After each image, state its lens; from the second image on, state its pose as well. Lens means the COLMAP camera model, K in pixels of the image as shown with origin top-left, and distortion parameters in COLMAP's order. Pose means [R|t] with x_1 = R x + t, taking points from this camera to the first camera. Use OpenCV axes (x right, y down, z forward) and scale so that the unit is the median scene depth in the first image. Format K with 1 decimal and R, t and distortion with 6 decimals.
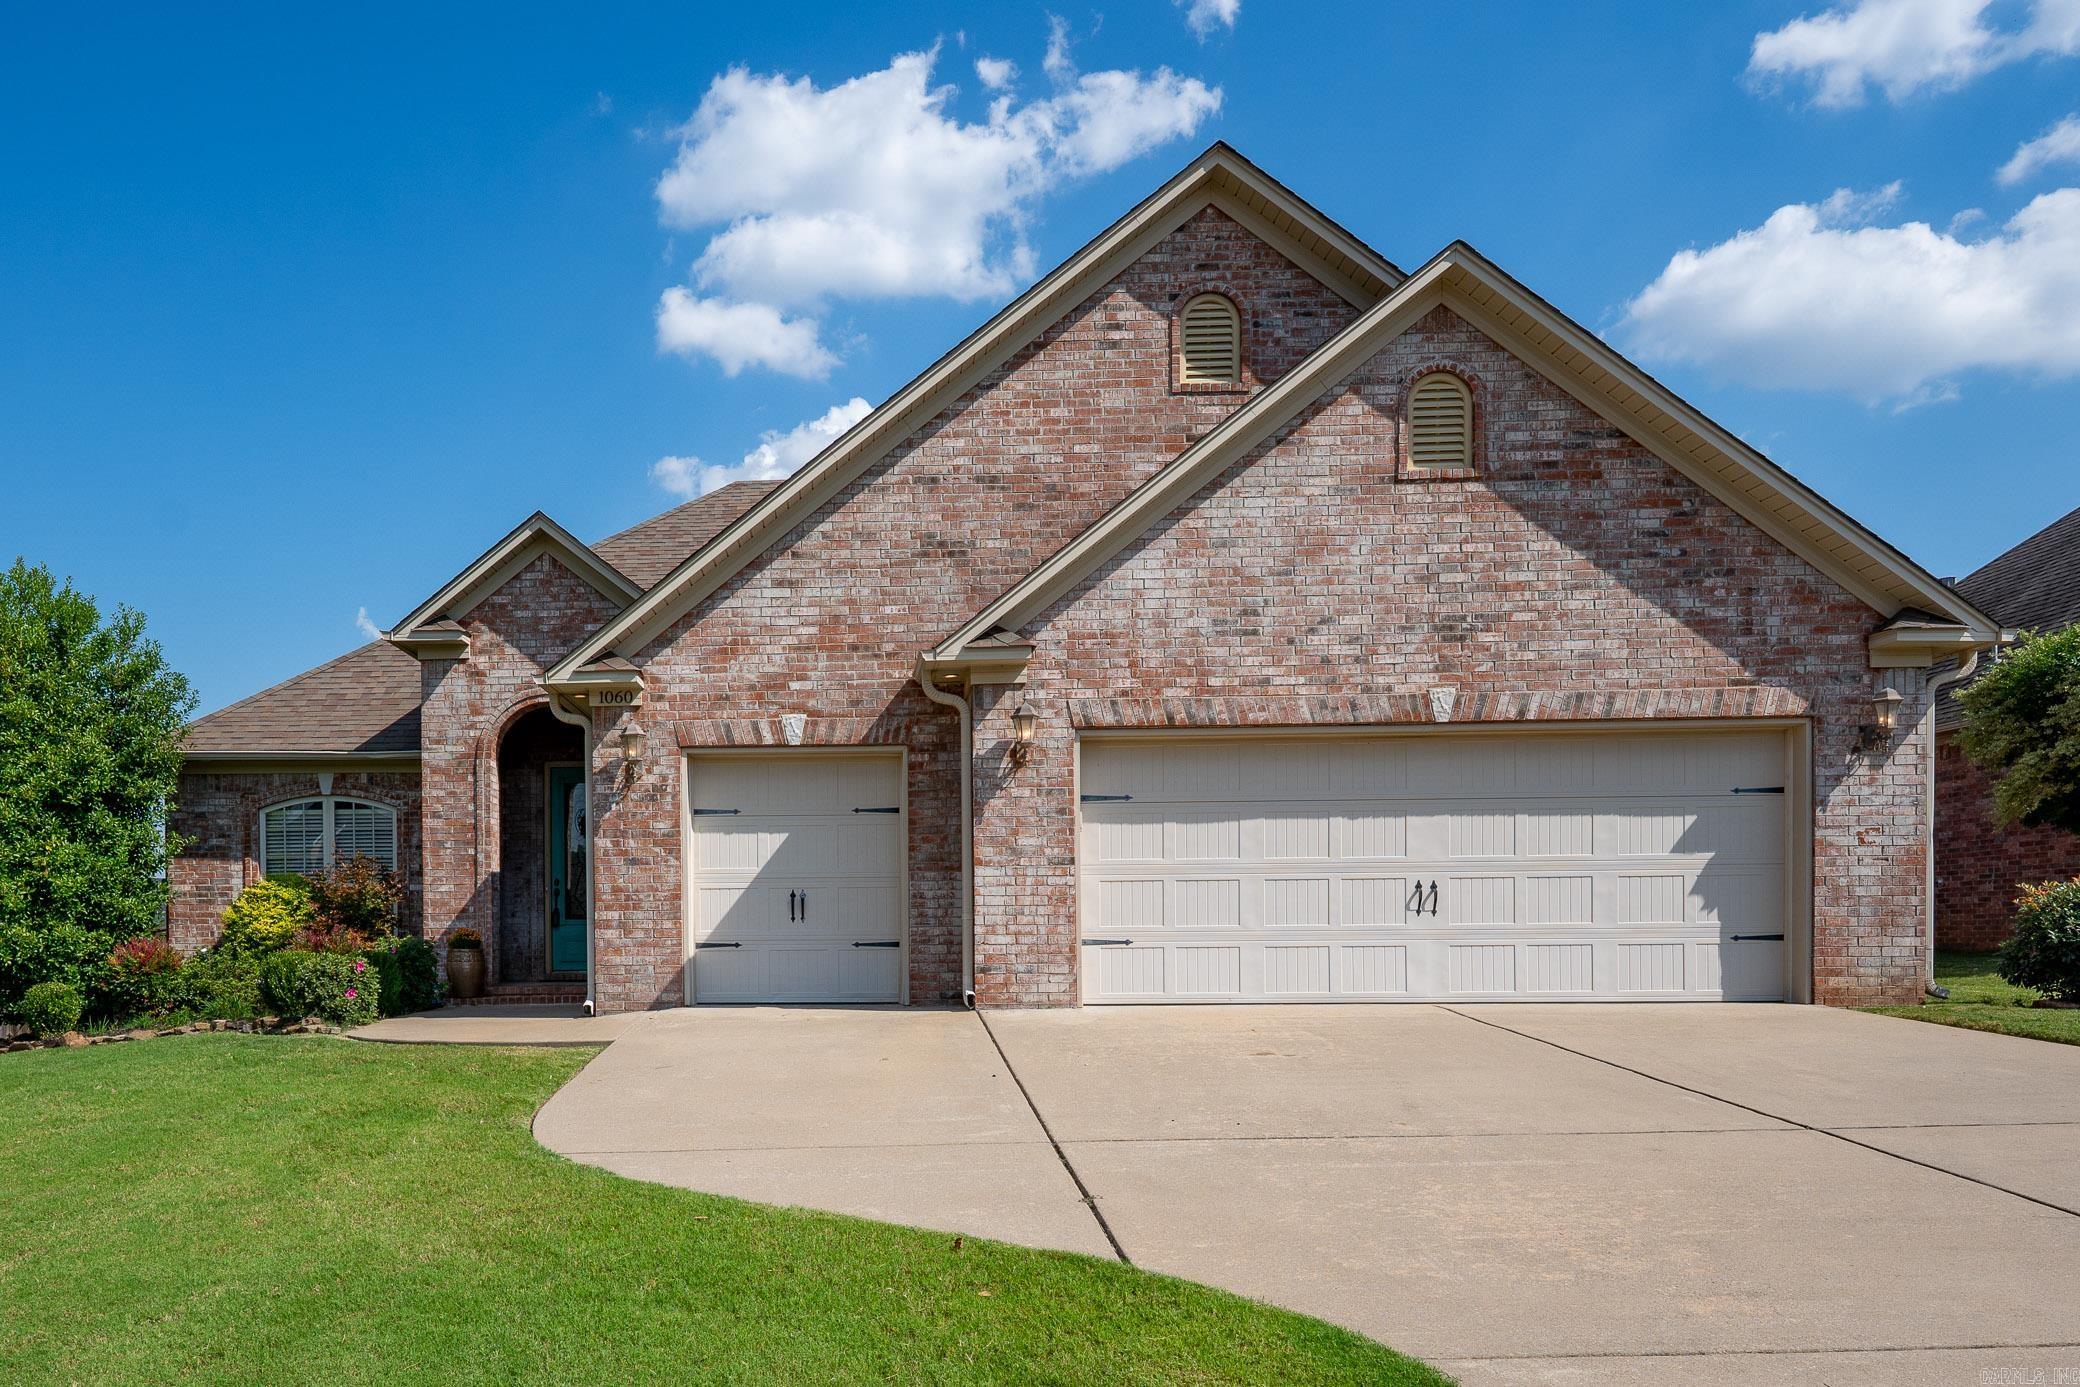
lens RADIAL K [[836.8, 0, 1035.2], [0, 836.8, 694.6], [0, 0, 1]] dist [-0.005860, -0.000251]
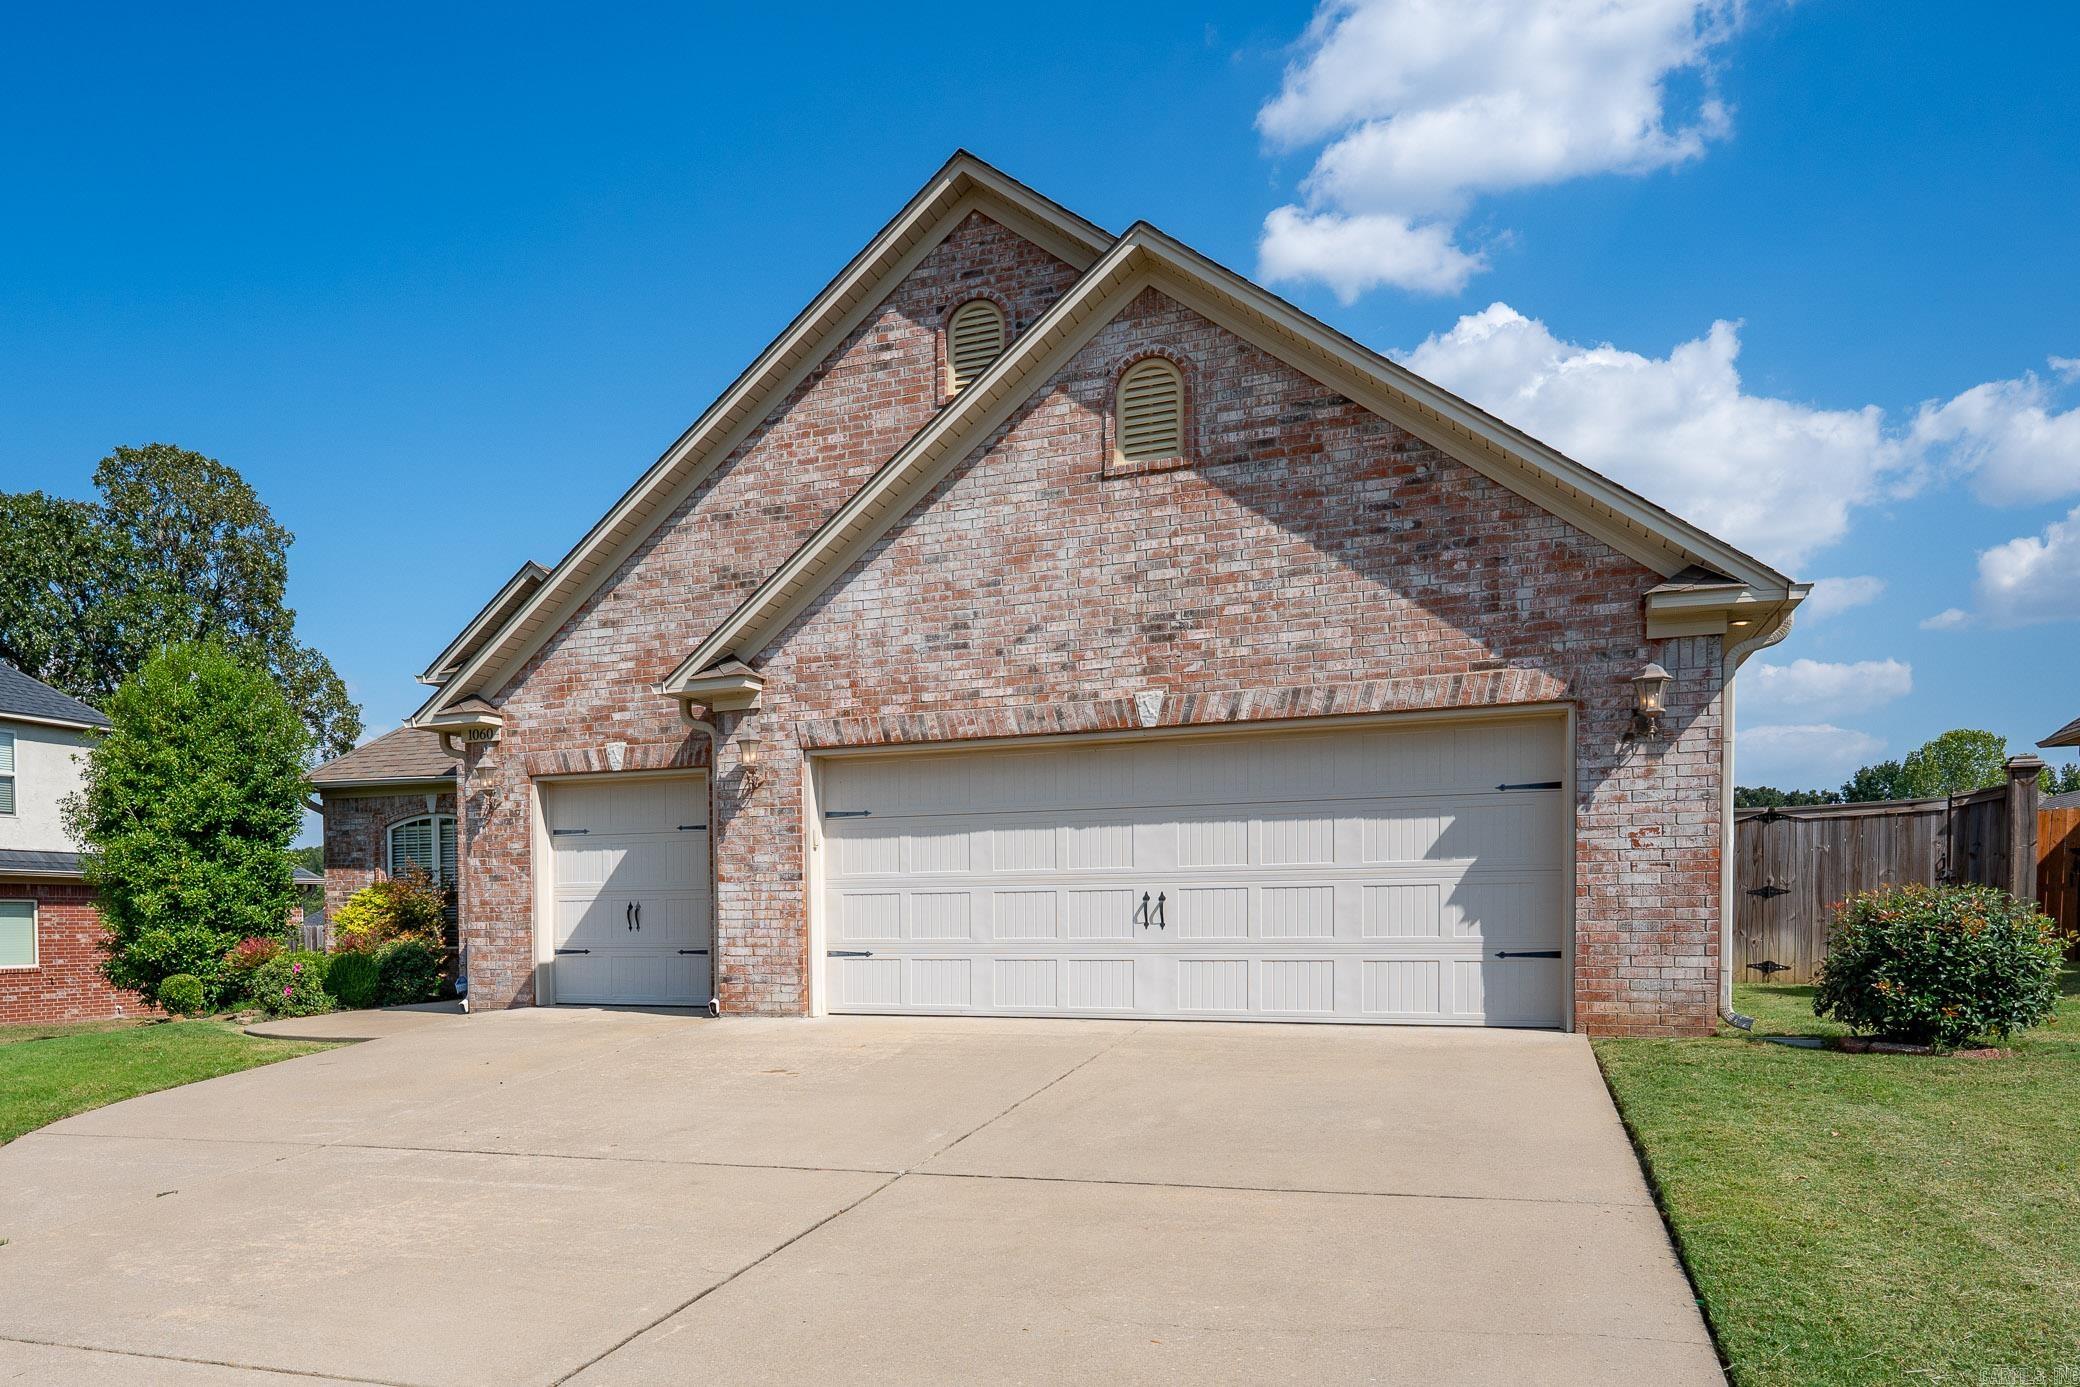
lens RADIAL K [[836.8, 0, 939.7], [0, 836.8, 692.4], [0, 0, 1]] dist [-0.005860, -0.000251]
pose [[0.977050, -0.058591, -0.204791, 0.434962], [0.059566, 0.998223, -0.001405, -0.018887], [0.204510, -0.010825, 0.978805, 0.014050]]
